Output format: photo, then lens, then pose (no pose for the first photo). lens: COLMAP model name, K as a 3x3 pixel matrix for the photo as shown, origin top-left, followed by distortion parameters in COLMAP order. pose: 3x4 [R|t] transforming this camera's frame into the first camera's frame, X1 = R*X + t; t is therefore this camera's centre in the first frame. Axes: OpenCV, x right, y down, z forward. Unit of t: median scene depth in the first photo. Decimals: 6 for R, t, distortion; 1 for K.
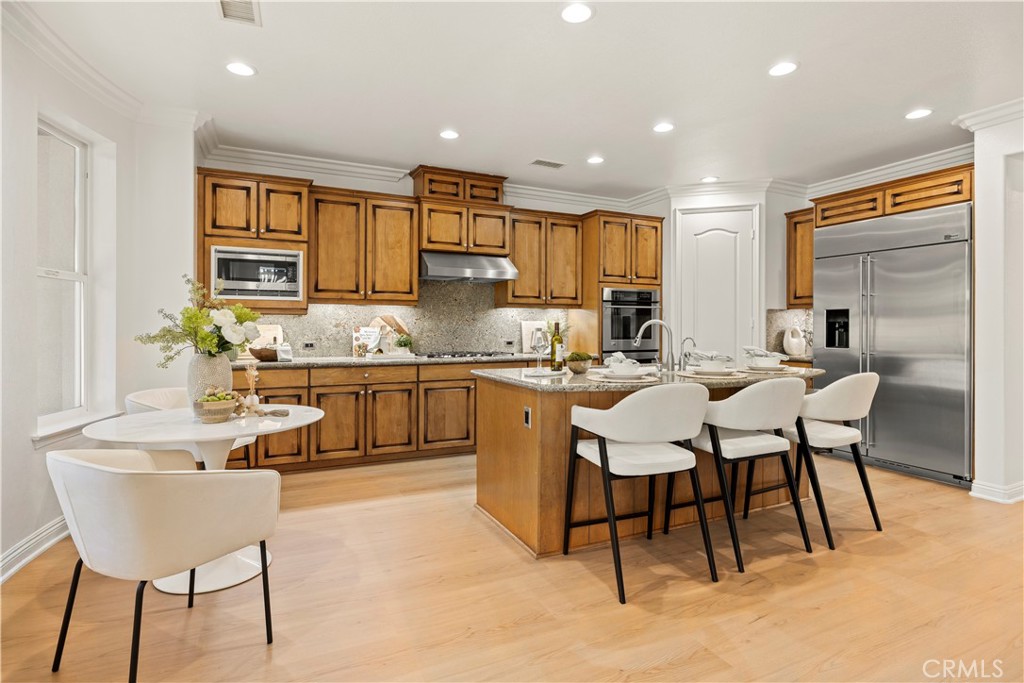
lens RADIAL K [[518.7, 0, 499.9], [0, 518.7, 322.7], [0, 0, 1]] dist [-0.013469, 0.002517]
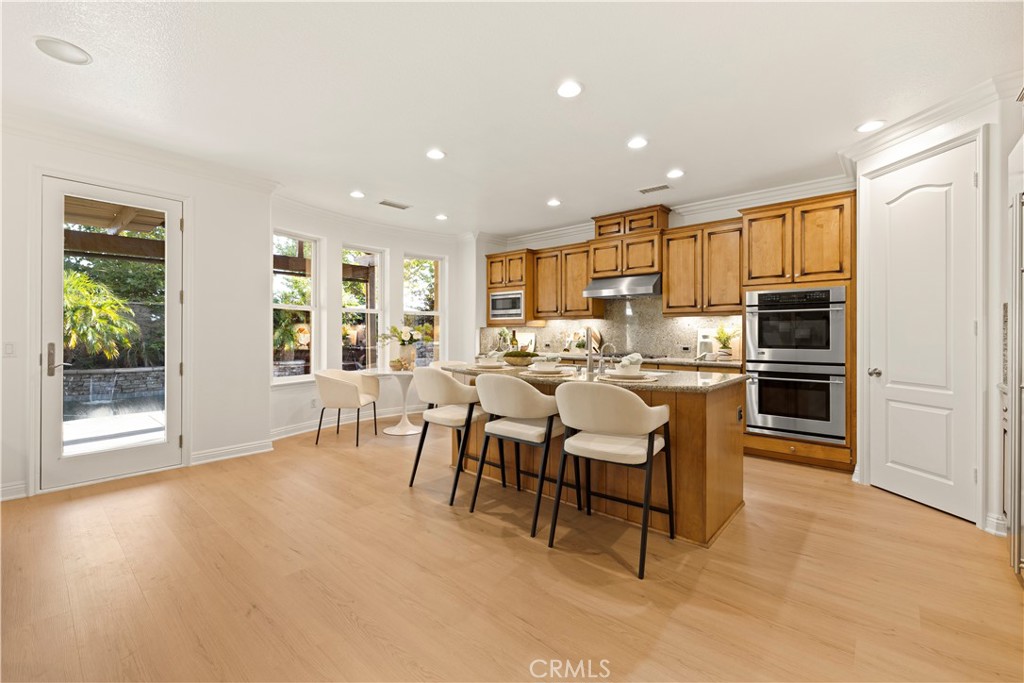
lens RADIAL K [[424.7, 0, 510.4], [0, 424.7, 335.4], [0, 0, 1]] dist [-0.000863, 0.000630]
pose [[0.404571, 0.000851, -0.914506, 0.794397], [0.004694, 0.999984, 0.003007, 0.007320], [0.914494, -0.005509, 0.404561, 0.332816]]
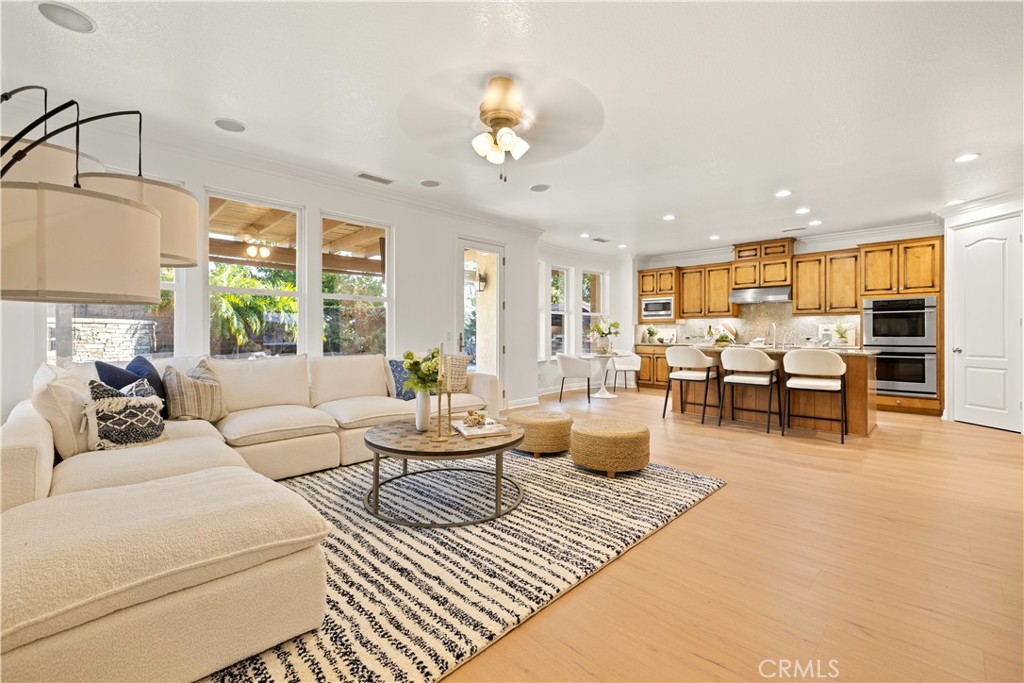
lens RADIAL K [[429.1, 0, 513.5], [0, 429.1, 334.8], [0, 0, 1]] dist [0.000701, -0.000354]
pose [[0.343375, -0.000354, -0.939198, 1.054628], [0.006390, 0.999978, 0.001960, 0.021521], [0.939177, -0.006675, 0.343370, -0.311823]]
